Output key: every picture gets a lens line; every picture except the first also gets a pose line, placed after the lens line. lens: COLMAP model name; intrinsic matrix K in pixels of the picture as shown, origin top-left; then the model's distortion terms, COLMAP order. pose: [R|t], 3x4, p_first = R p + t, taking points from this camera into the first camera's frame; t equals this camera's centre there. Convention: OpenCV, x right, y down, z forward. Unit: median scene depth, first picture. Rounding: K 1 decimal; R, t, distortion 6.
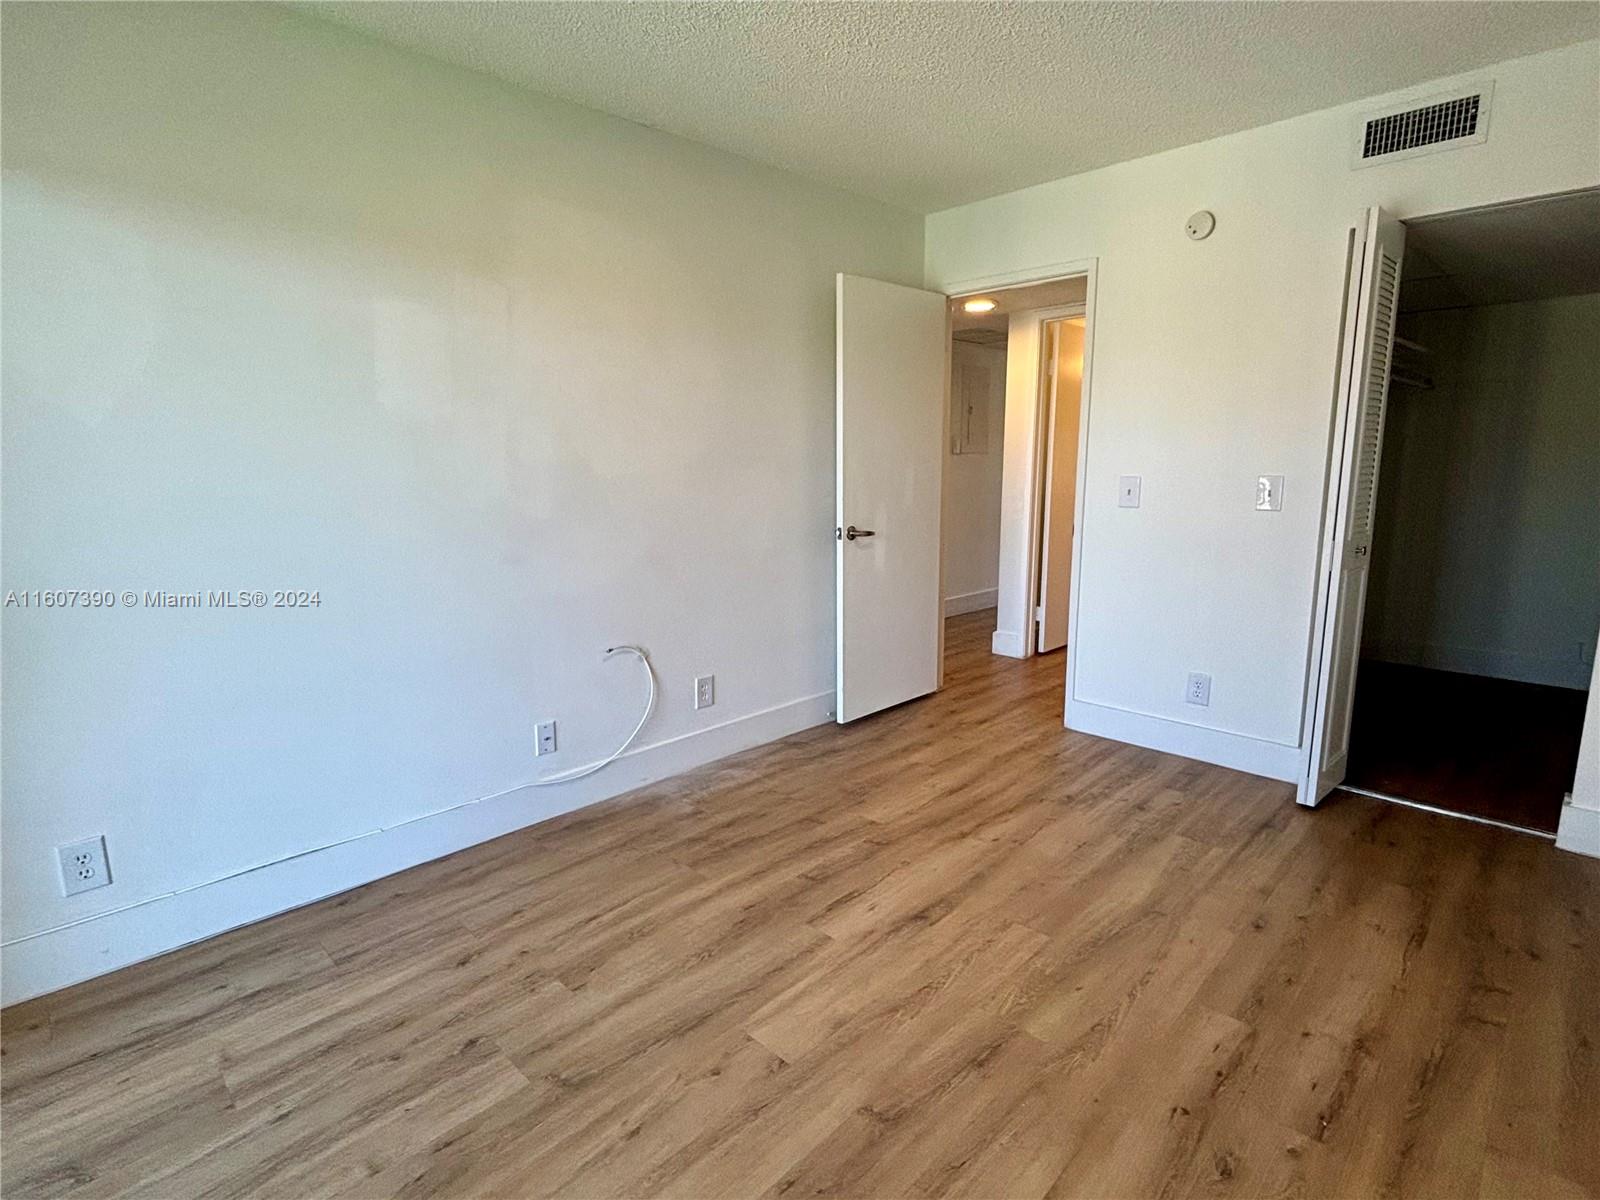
lens RADIAL K [[807.3, 0, 800.7], [0, 807.3, 601.0], [0, 0, 1]] dist [-0.001930, 0.000119]
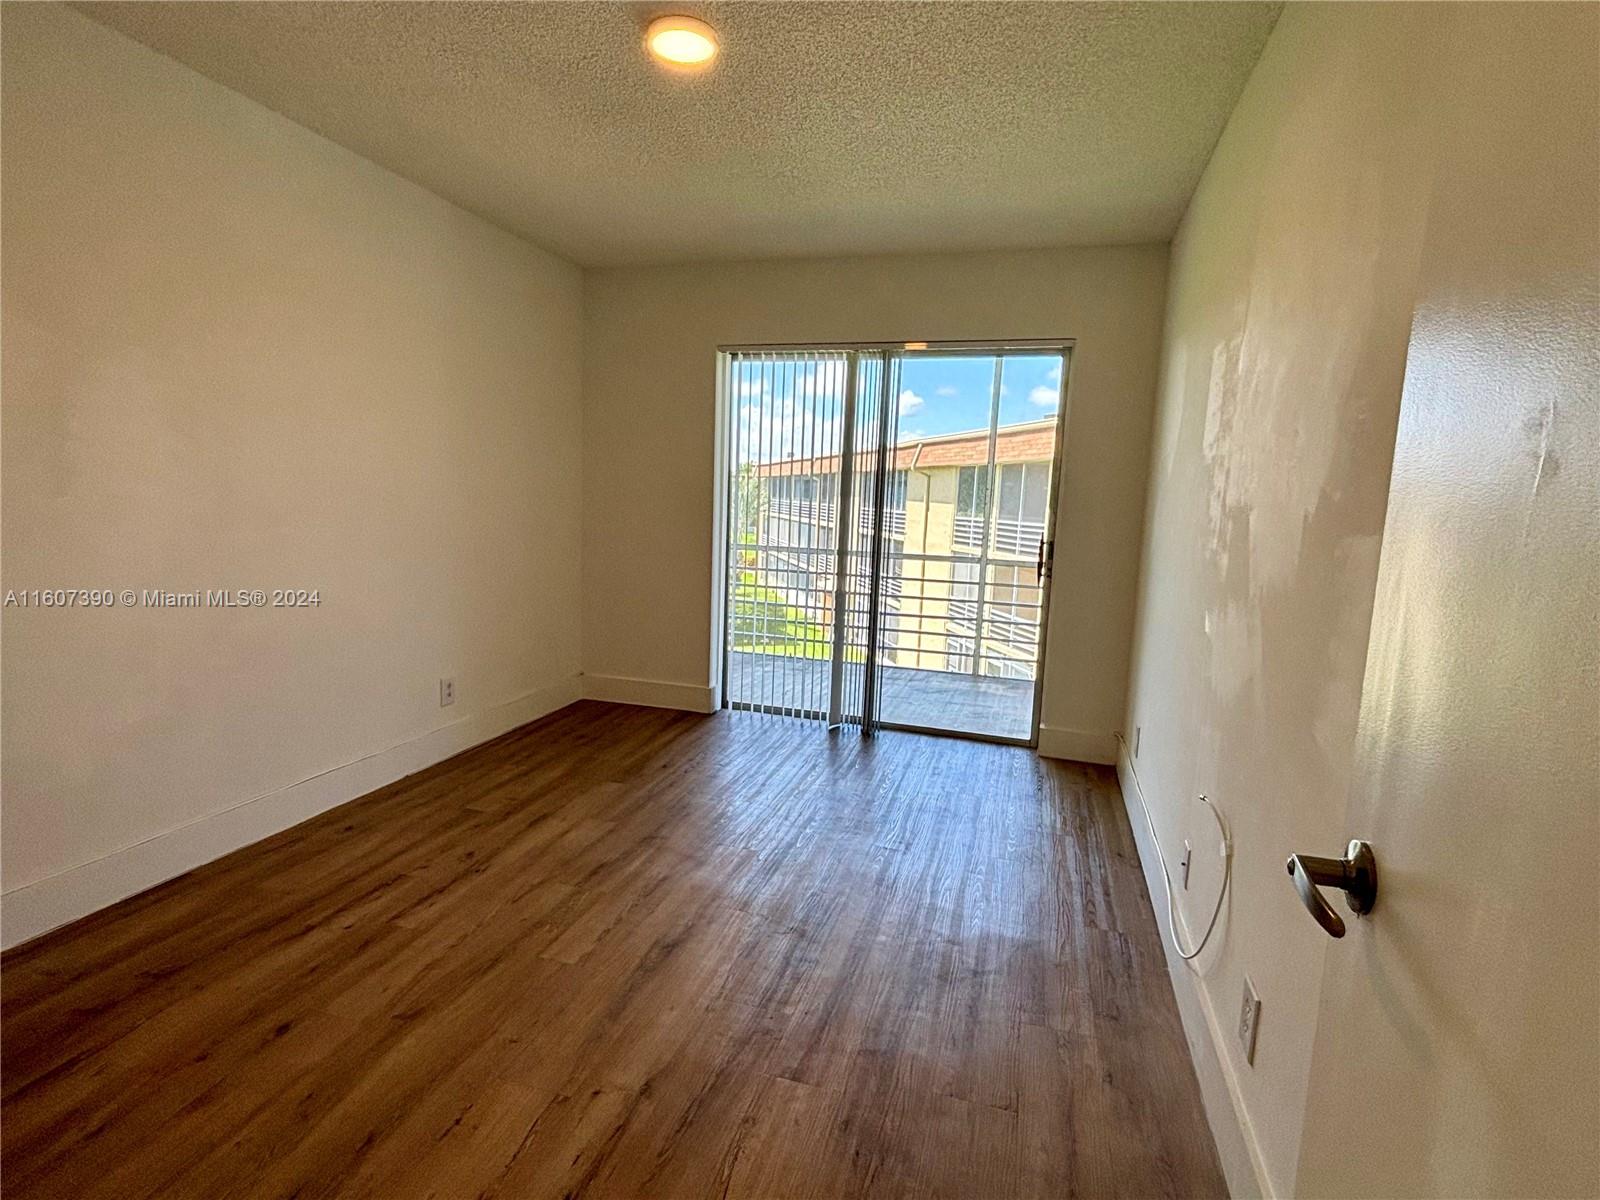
lens RADIAL K [[807.3, 0, 798.5], [0, 807.3, 601.4], [0, 0, 1]] dist [-0.001930, 0.000119]
pose [[-0.881870, 0.044419, -0.469396, 0.560146], [-0.107440, 0.950429, 0.291790, -0.388806], [0.459089, 0.307752, -0.833382, 2.170232]]
